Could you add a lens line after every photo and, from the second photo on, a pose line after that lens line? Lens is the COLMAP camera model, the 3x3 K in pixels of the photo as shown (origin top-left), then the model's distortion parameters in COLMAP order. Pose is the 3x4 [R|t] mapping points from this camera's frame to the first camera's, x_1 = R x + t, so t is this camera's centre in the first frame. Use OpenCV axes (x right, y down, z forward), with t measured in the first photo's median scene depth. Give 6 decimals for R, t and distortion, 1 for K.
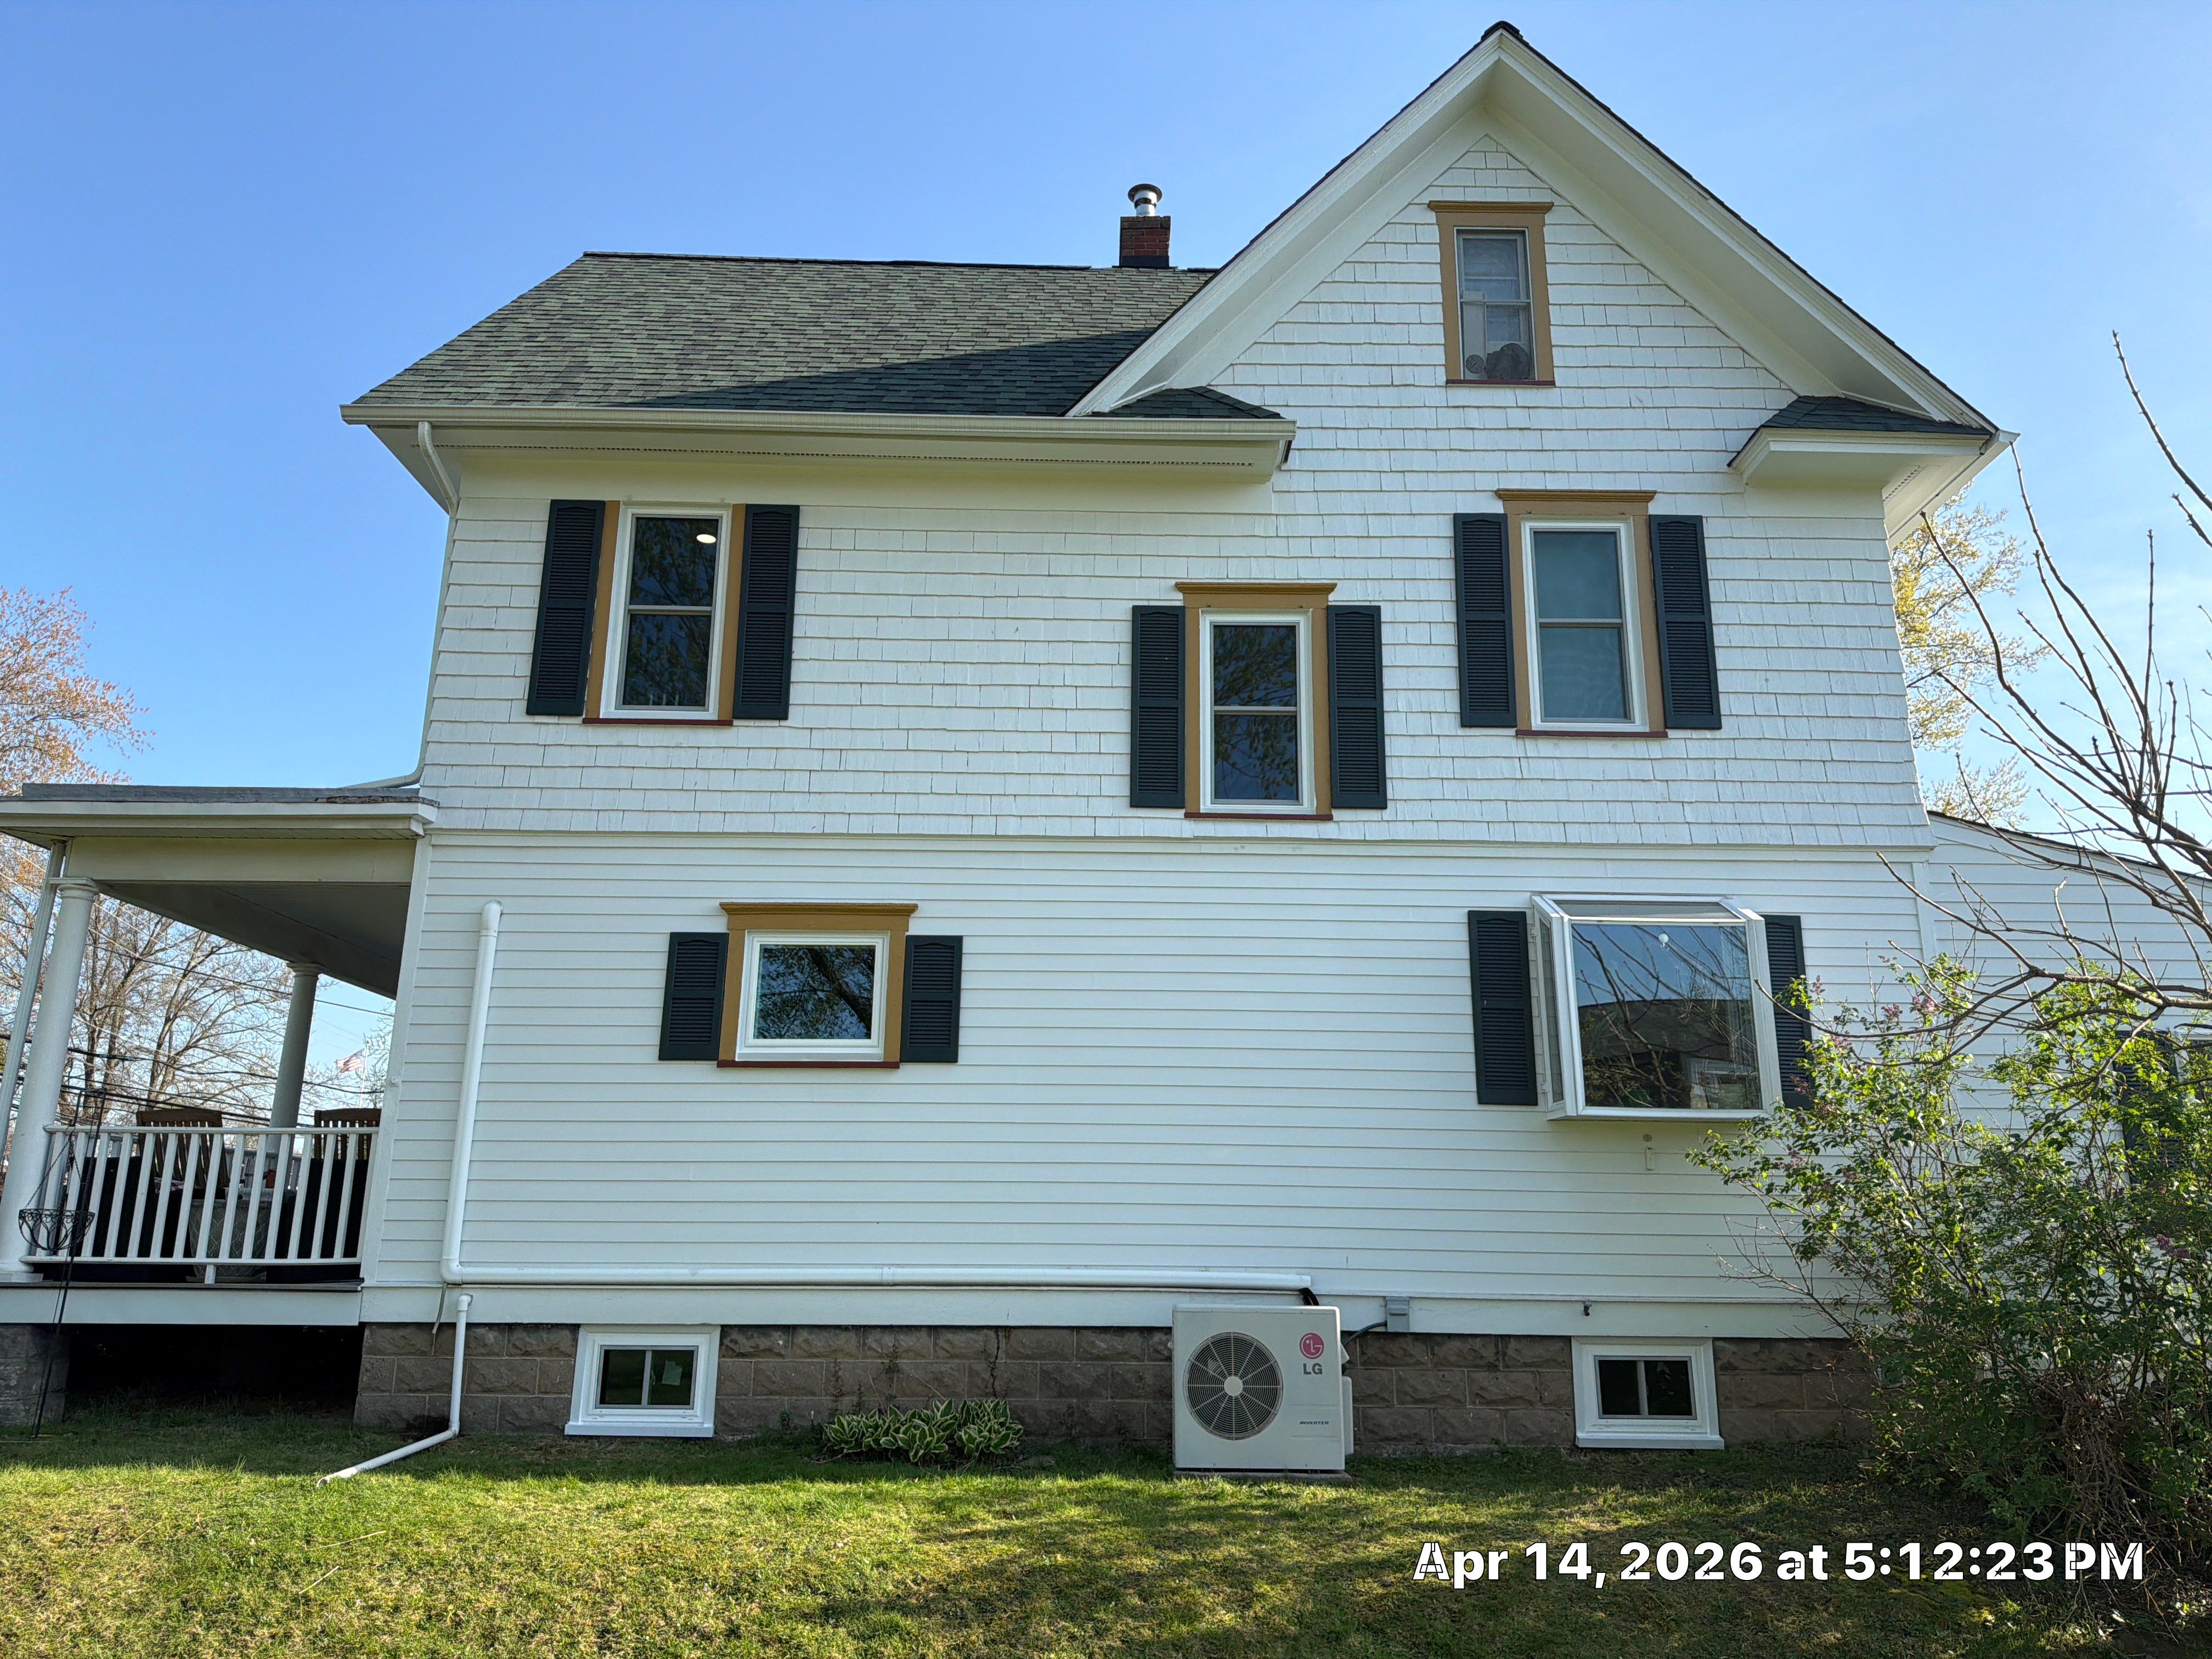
lens RADIAL K [[1596.6, 0, 1106.3], [0, 1596.6, 823.7], [0, 0, 1]] dist [0.053761, -0.072631]
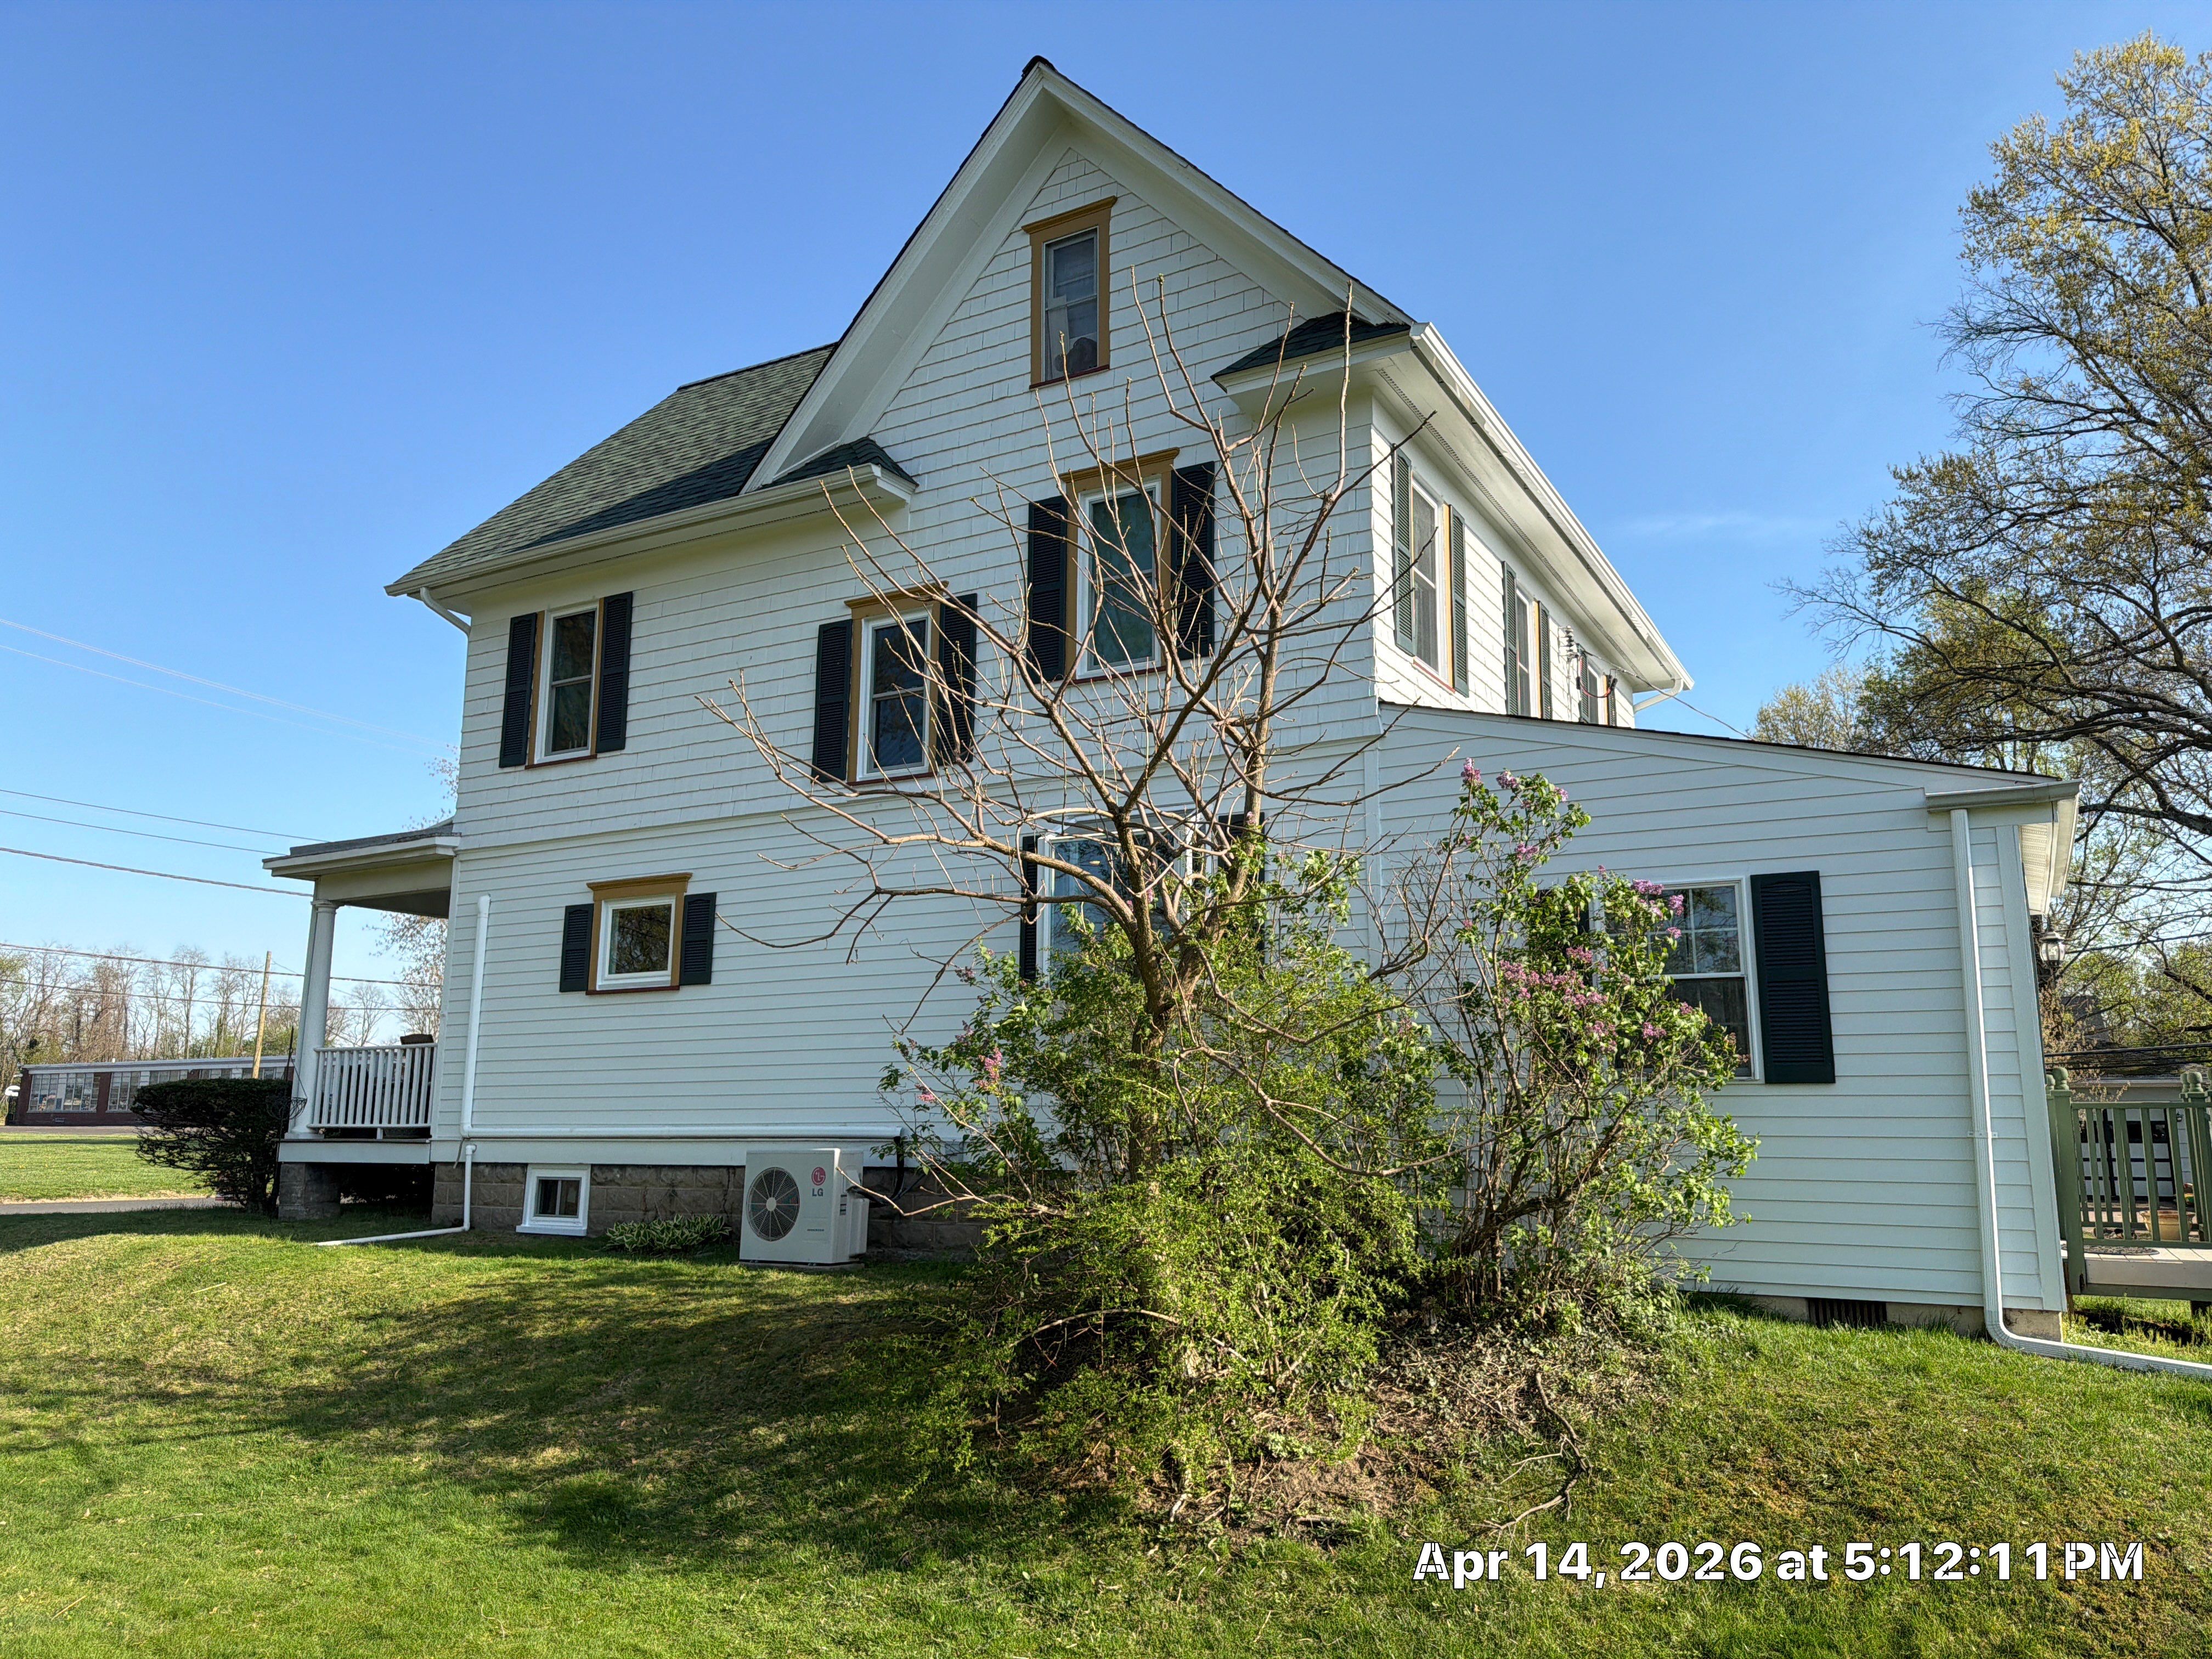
lens RADIAL K [[1596.6, 0, 1094.6], [0, 1596.6, 846.2], [0, 0, 1]] dist [0.053761, -0.072631]
pose [[0.859927, -0.096099, -0.501289, 0.876047], [0.137040, 0.989525, 0.045387, 0.012616], [0.491677, -0.107726, 0.864089, -0.032403]]
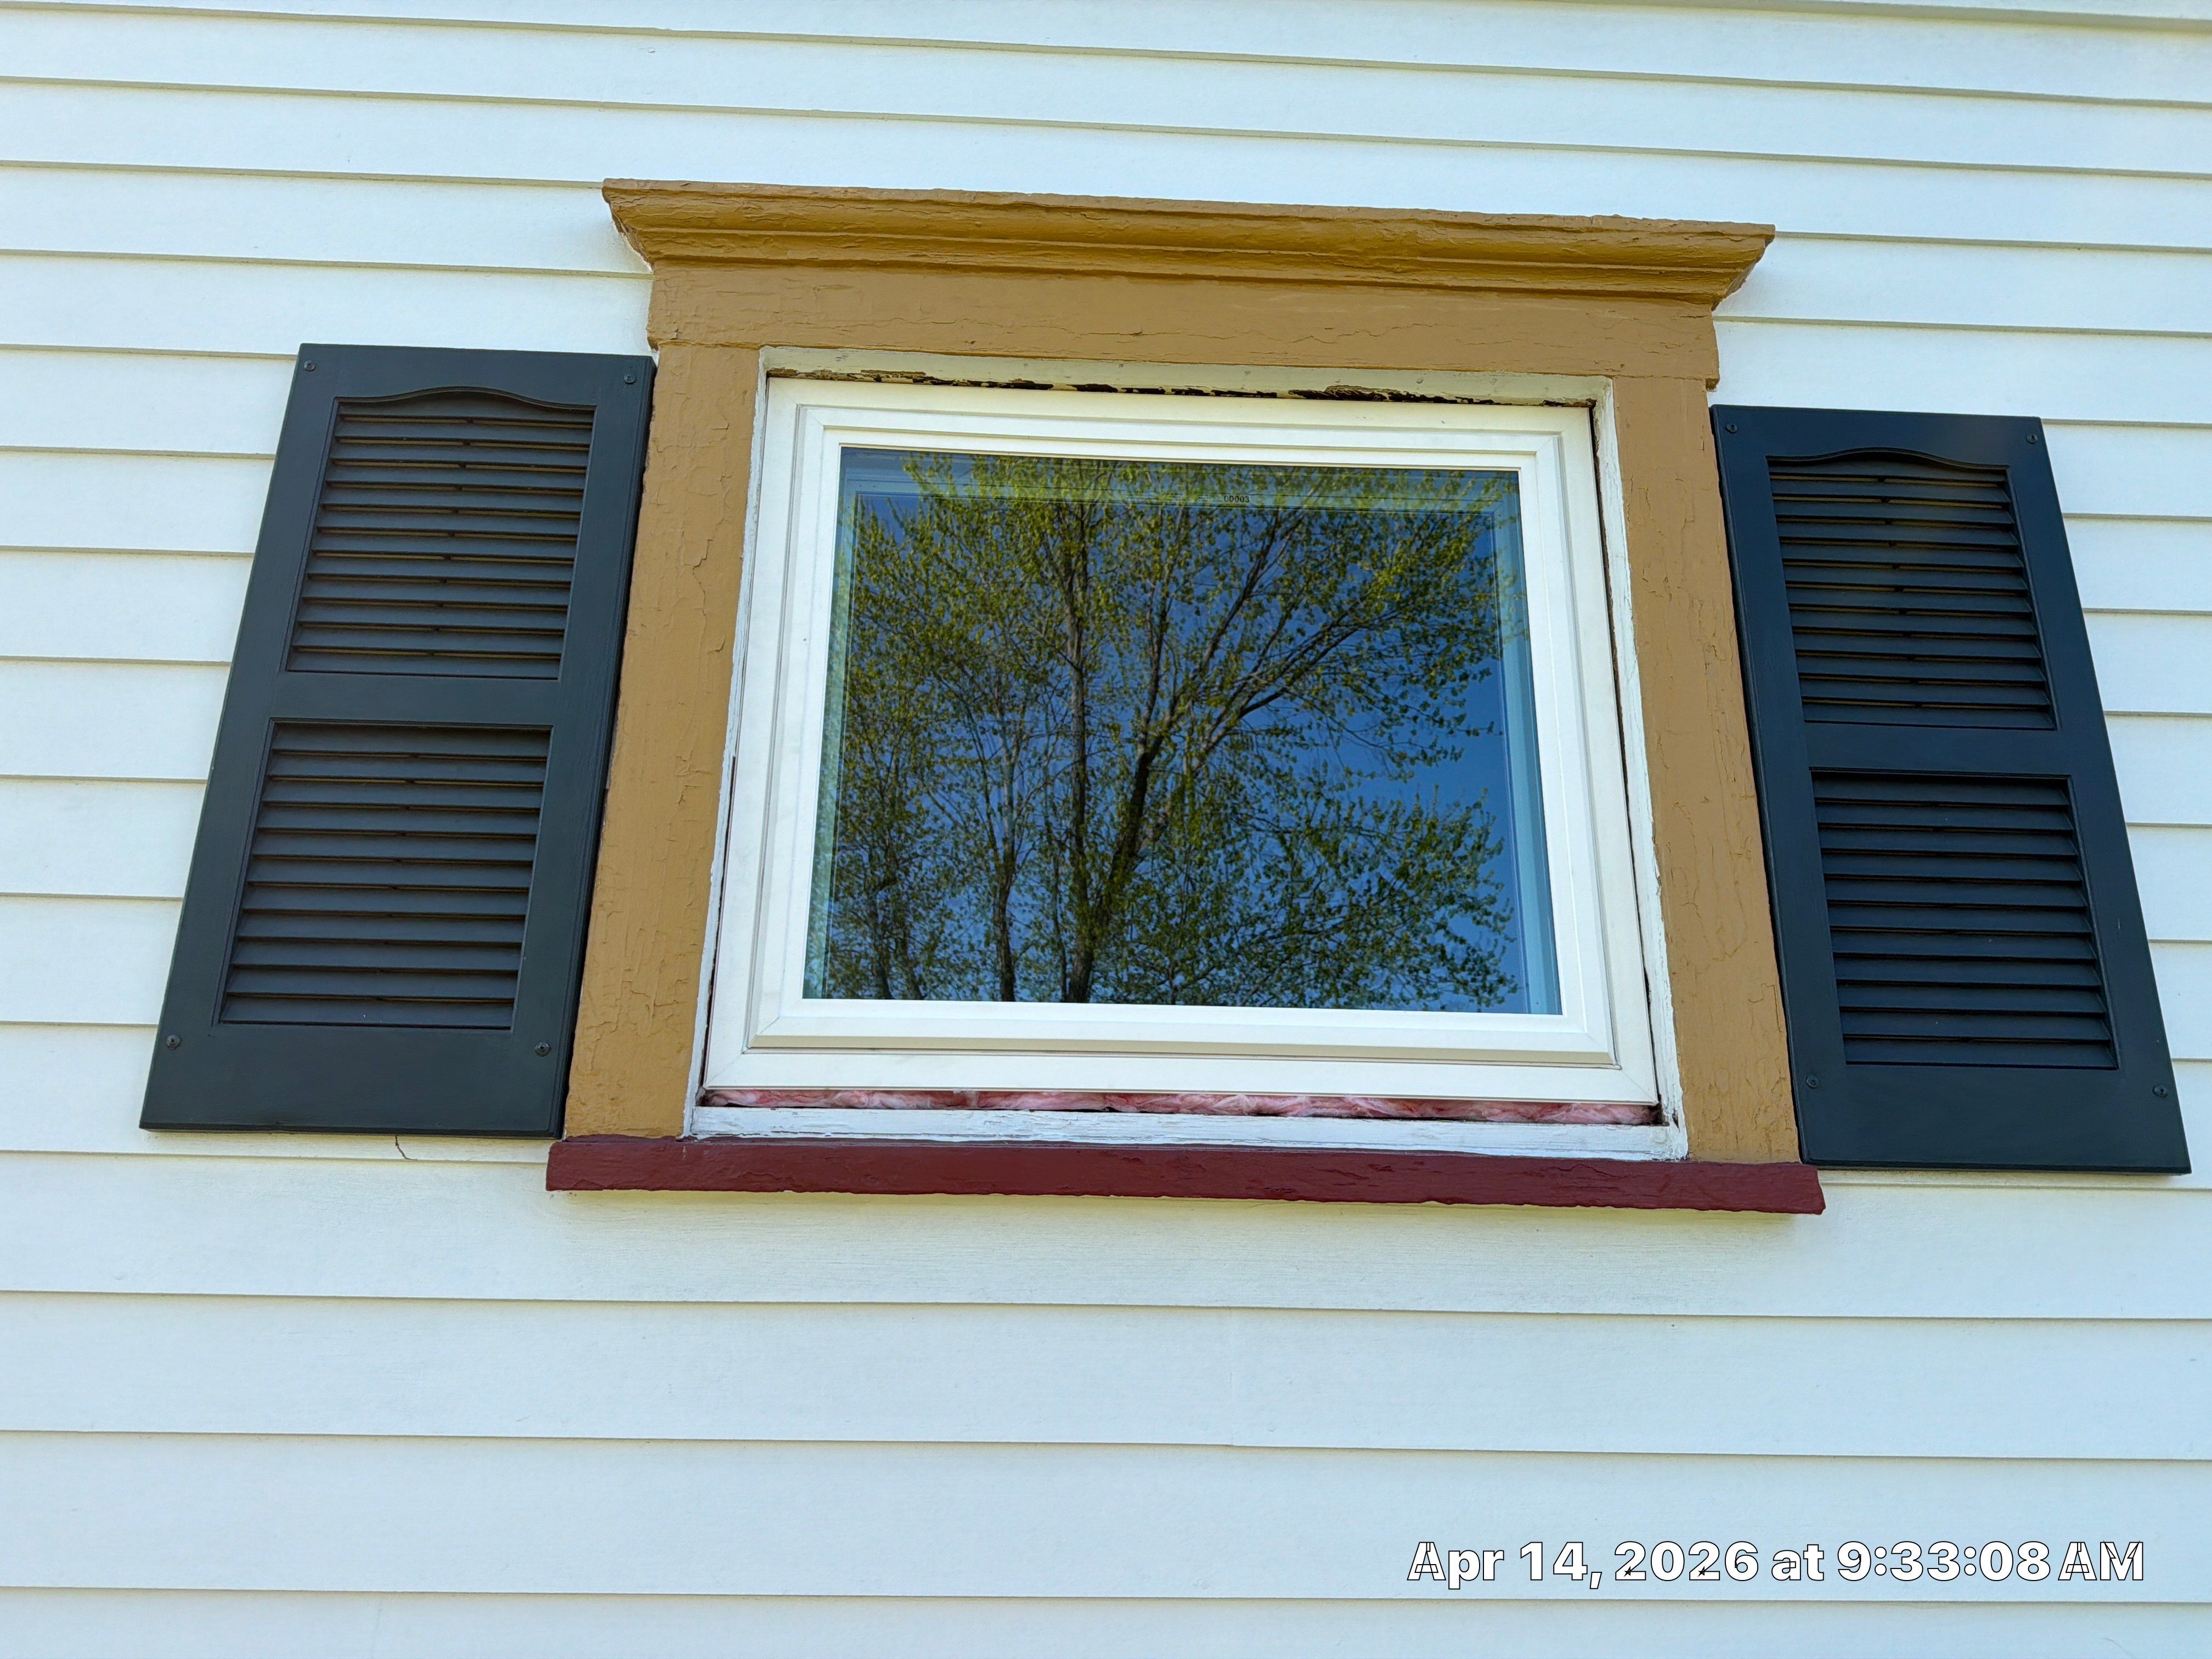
lens RADIAL K [[1596.6, 0, 1085.9], [0, 1596.6, 836.7], [0, 0, 1]] dist [0.053761, -0.072631]
pose [[0.999676, 0.012694, 0.022069, -0.191511], [-0.011592, 0.998713, -0.049373, 0.122361], [-0.022667, 0.049101, 0.998537, 0.819462]]
